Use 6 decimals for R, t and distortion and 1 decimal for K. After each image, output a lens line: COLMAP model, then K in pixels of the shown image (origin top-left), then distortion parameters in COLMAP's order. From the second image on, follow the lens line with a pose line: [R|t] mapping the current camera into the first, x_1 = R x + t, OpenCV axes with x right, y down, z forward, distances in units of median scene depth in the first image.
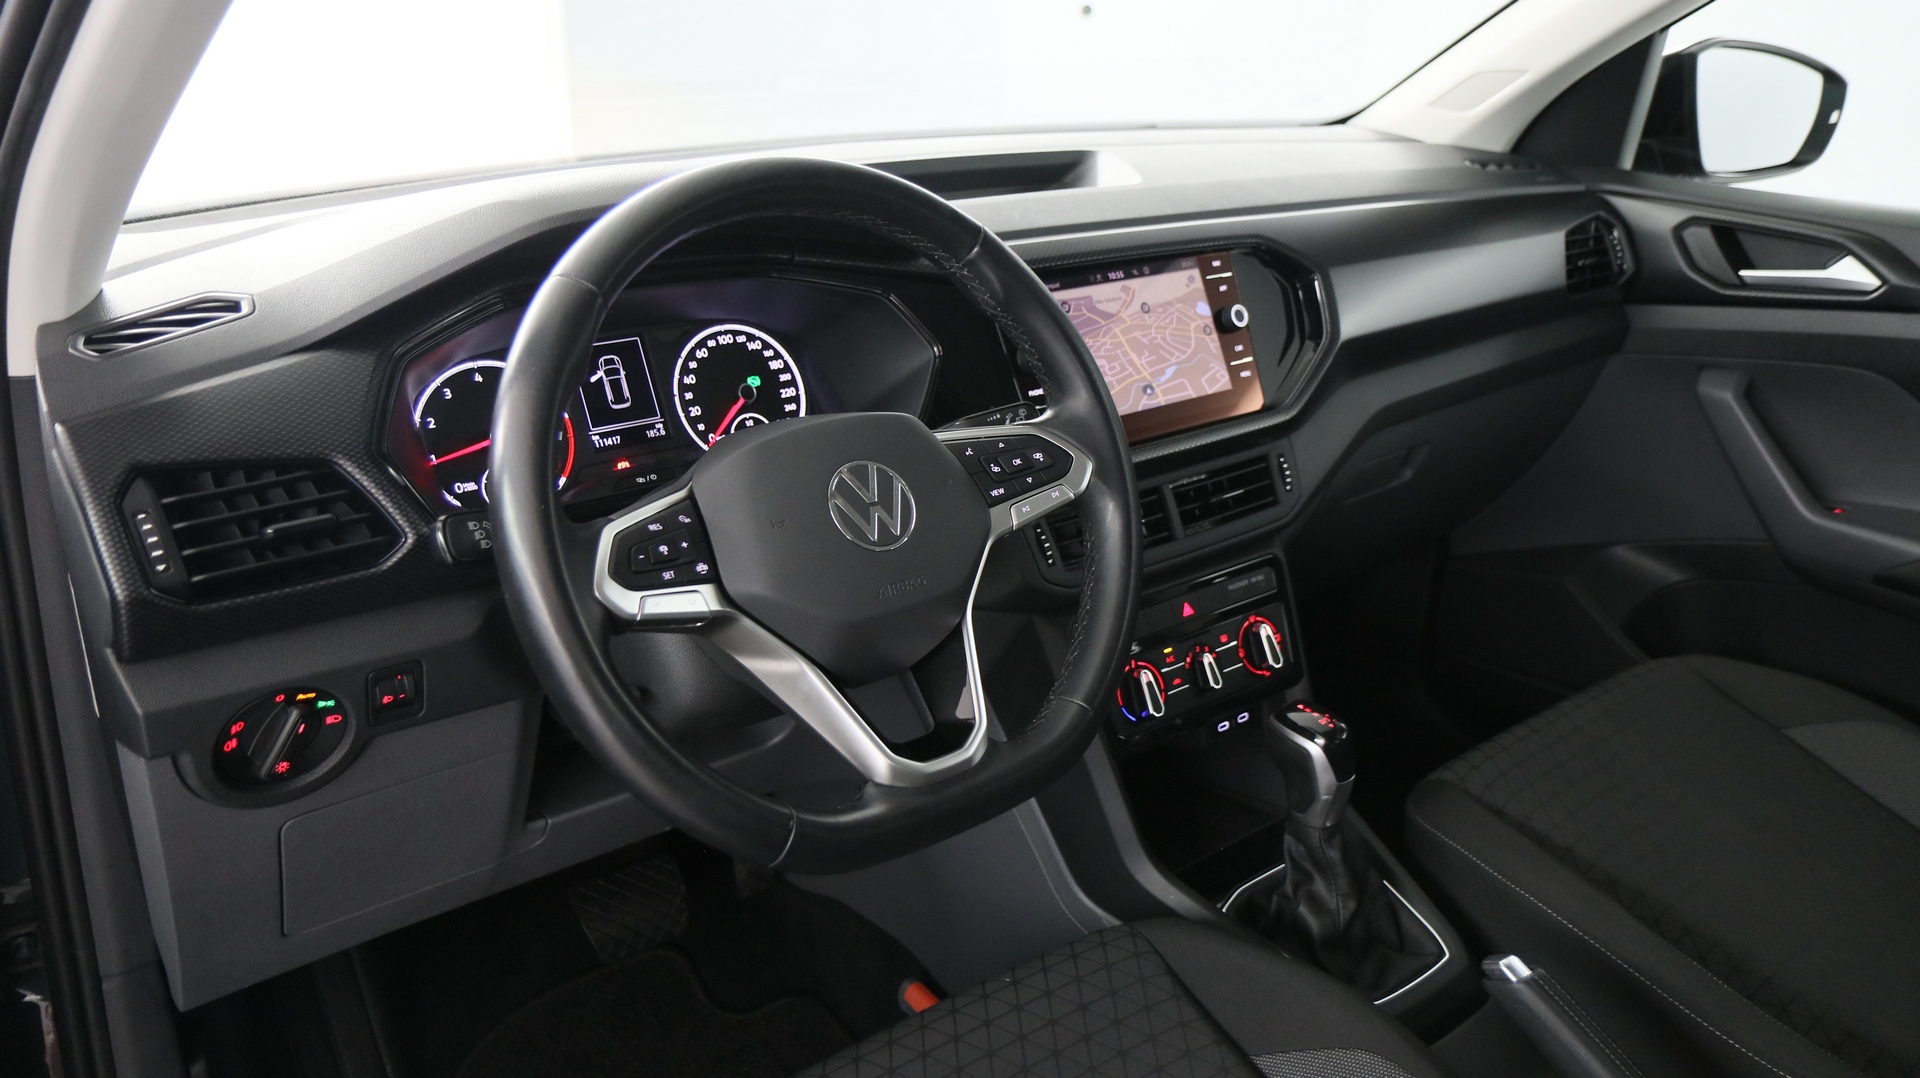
lens RADIAL K [[1453.4, 0, 959.9], [0, 1453.4, 548.4], [0, 0, 1]] dist [-0.026935, 0.015468]
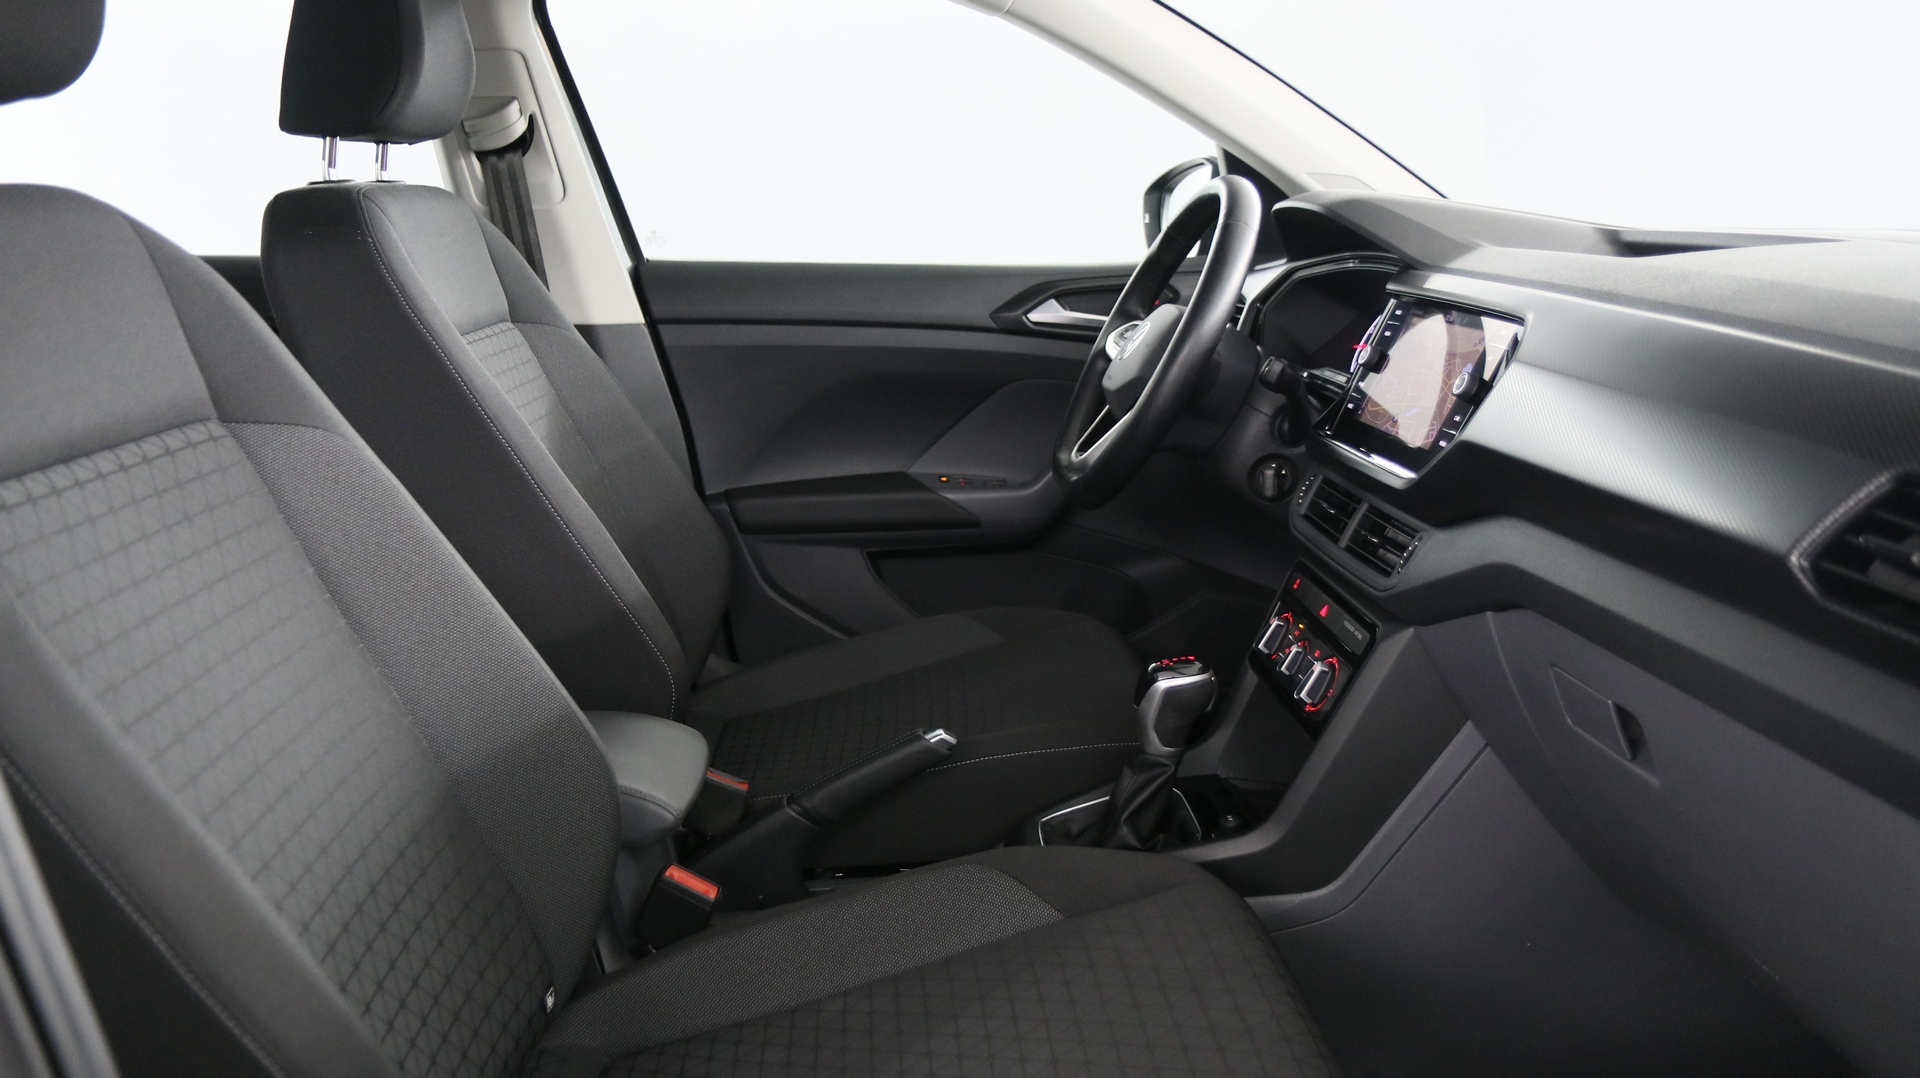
lens RADIAL K [[1453.4, 0, 959.9], [0, 1453.4, 548.4], [0, 0, 1]] dist [-0.026935, 0.015468]
pose [[-0.579999, 0.186474, -0.792987, 1.189128], [-0.290668, 0.861997, 0.415300, -0.377758], [0.760995, 0.471369, -0.445755, 1.271049]]
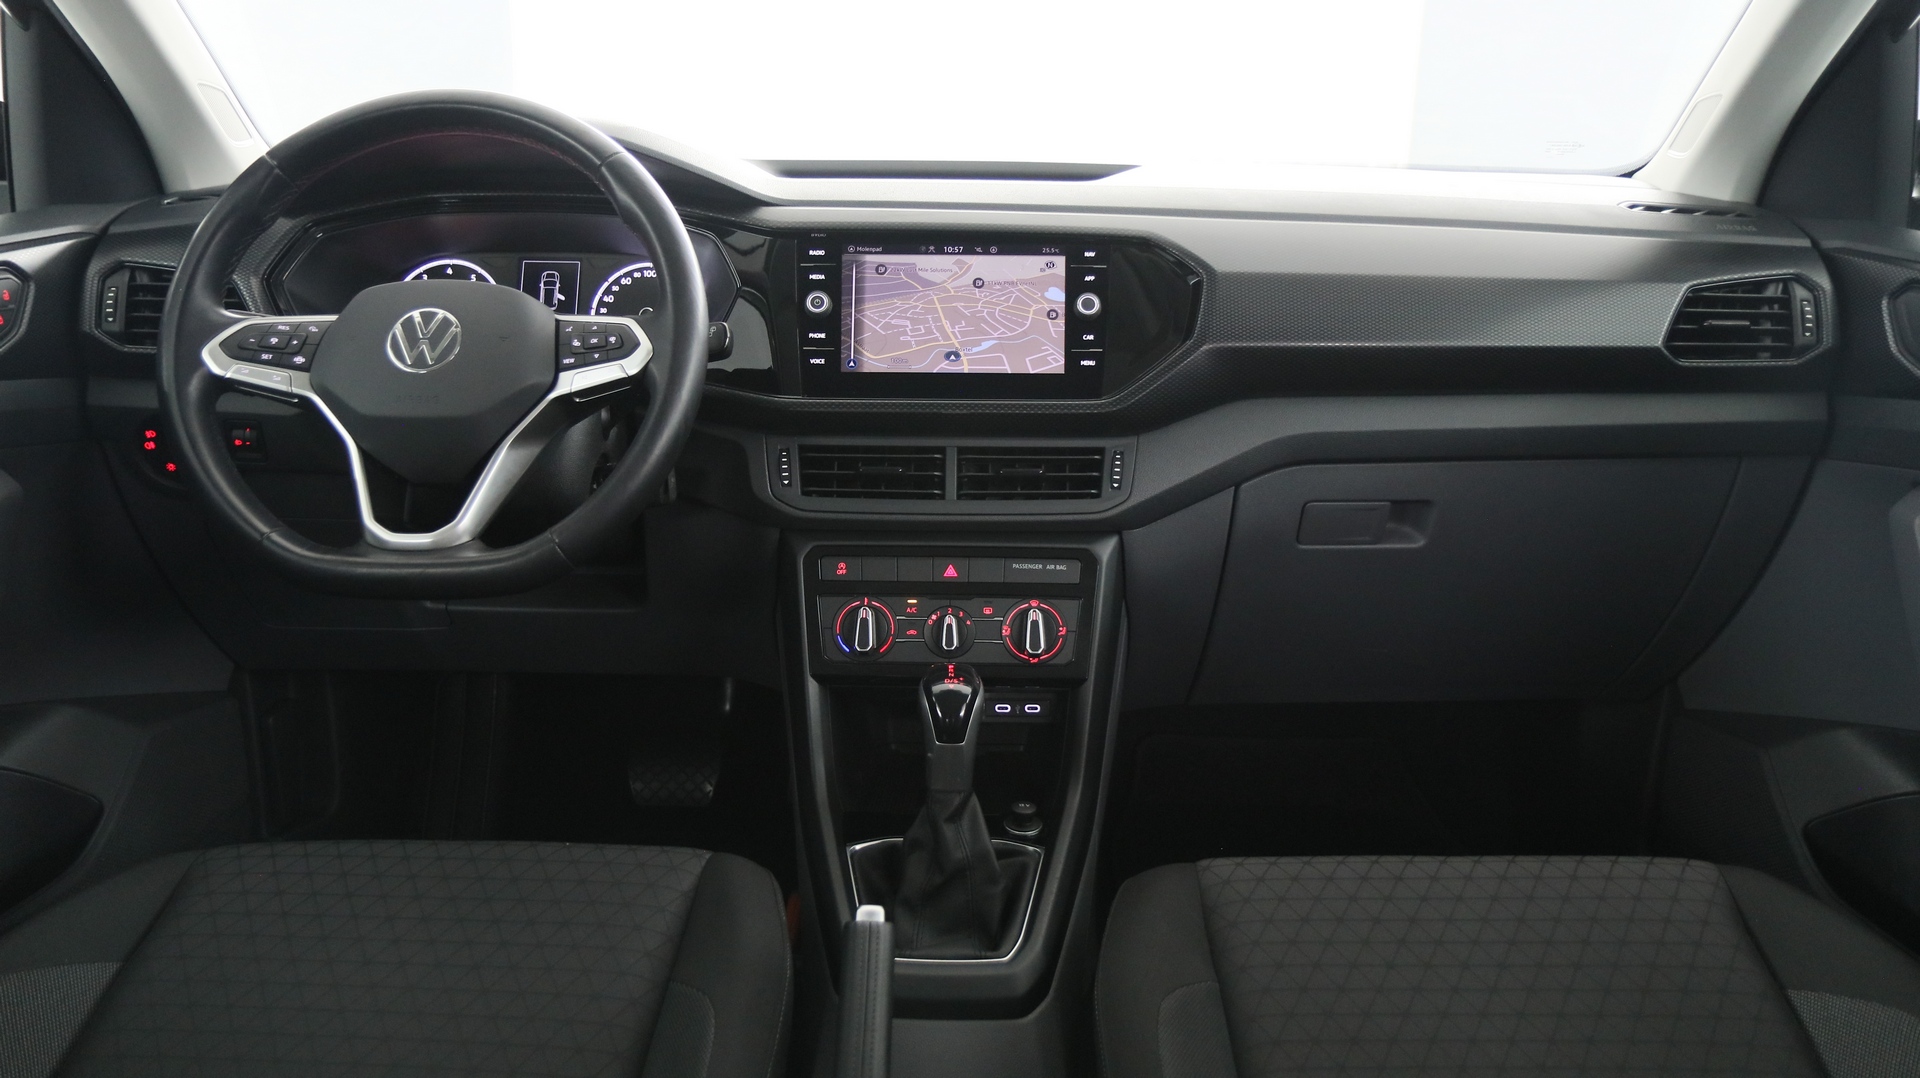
lens RADIAL K [[1453.4, 0, 959.9], [0, 1453.4, 548.4], [0, 0, 1]] dist [-0.026935, 0.015468]
pose [[0.771696, 0.175018, -0.611436, 0.797114], [-0.234517, 0.971949, -0.017774, 0.043627], [0.591174, 0.157109, 0.791094, 0.188863]]
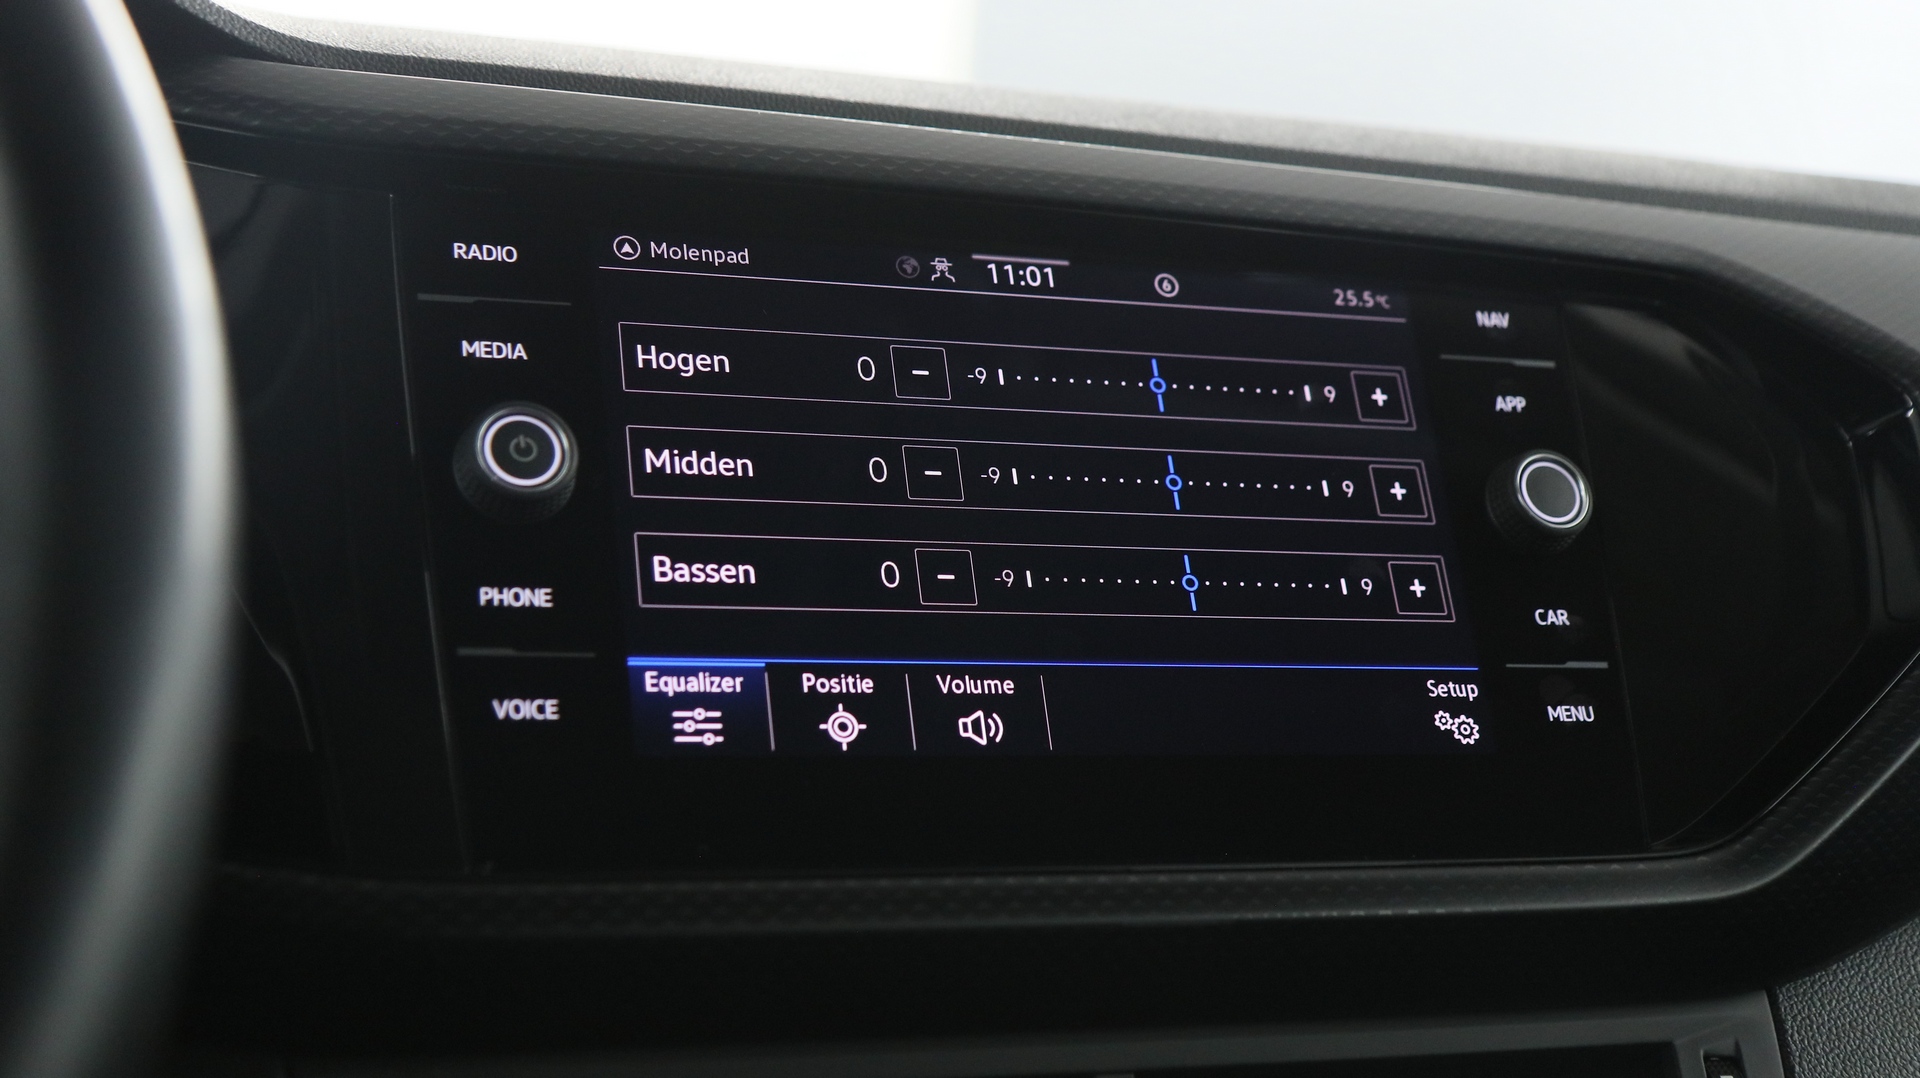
lens RADIAL K [[2551.5, 0, 958.2], [0, 2551.5, 554.2], [0, 0, 1]] dist [-0.009766, -0.024853]
pose [[0.948004, 0.044795, -0.315089, 0.246086], [-0.149063, 0.937230, -0.315245, 0.012119], [0.281190, 0.345821, 0.895176, 0.583603]]
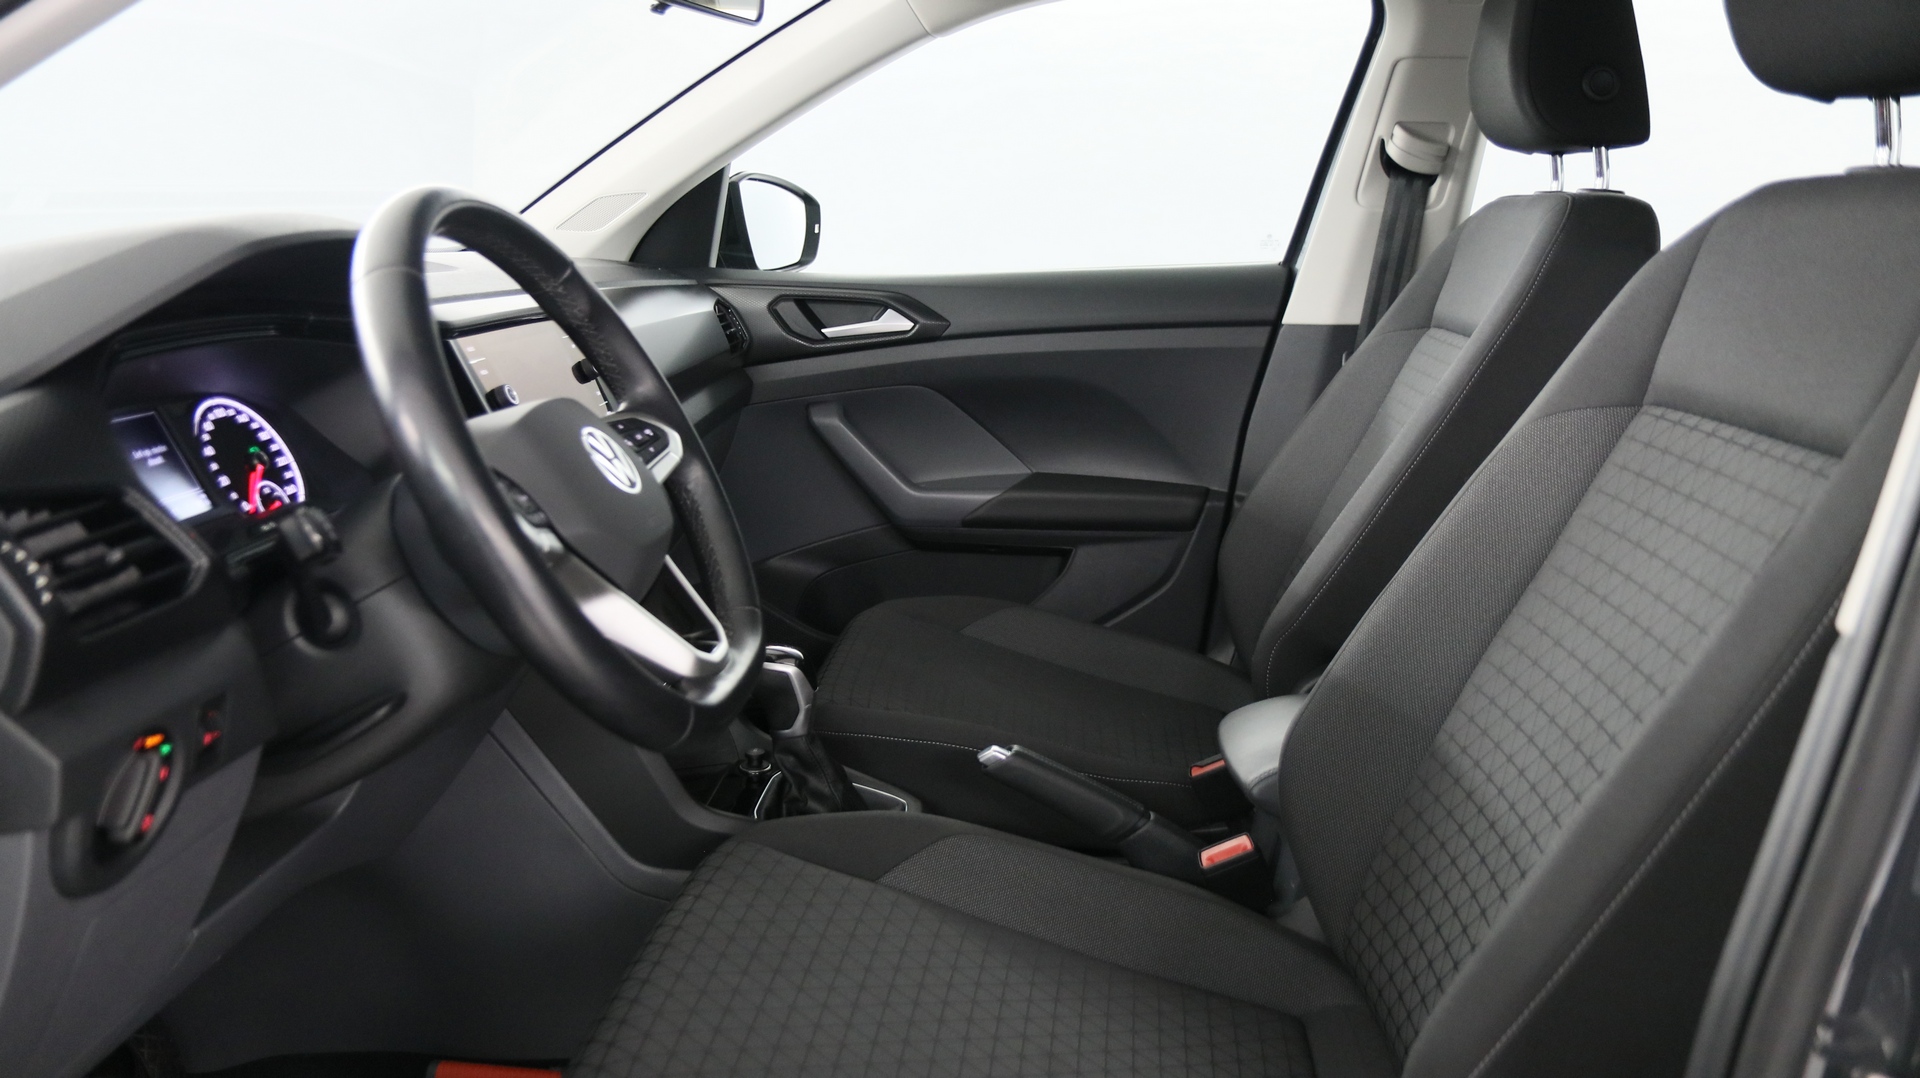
lens RADIAL K [[1453.4, 0, 959.9], [0, 1453.4, 548.4], [0, 0, 1]] dist [-0.026935, 0.015468]
pose [[0.683996, -0.174066, 0.708414, -0.493871], [0.270616, 0.962367, -0.024824, 0.098309], [-0.677433, 0.208687, 0.705361, -0.013956]]
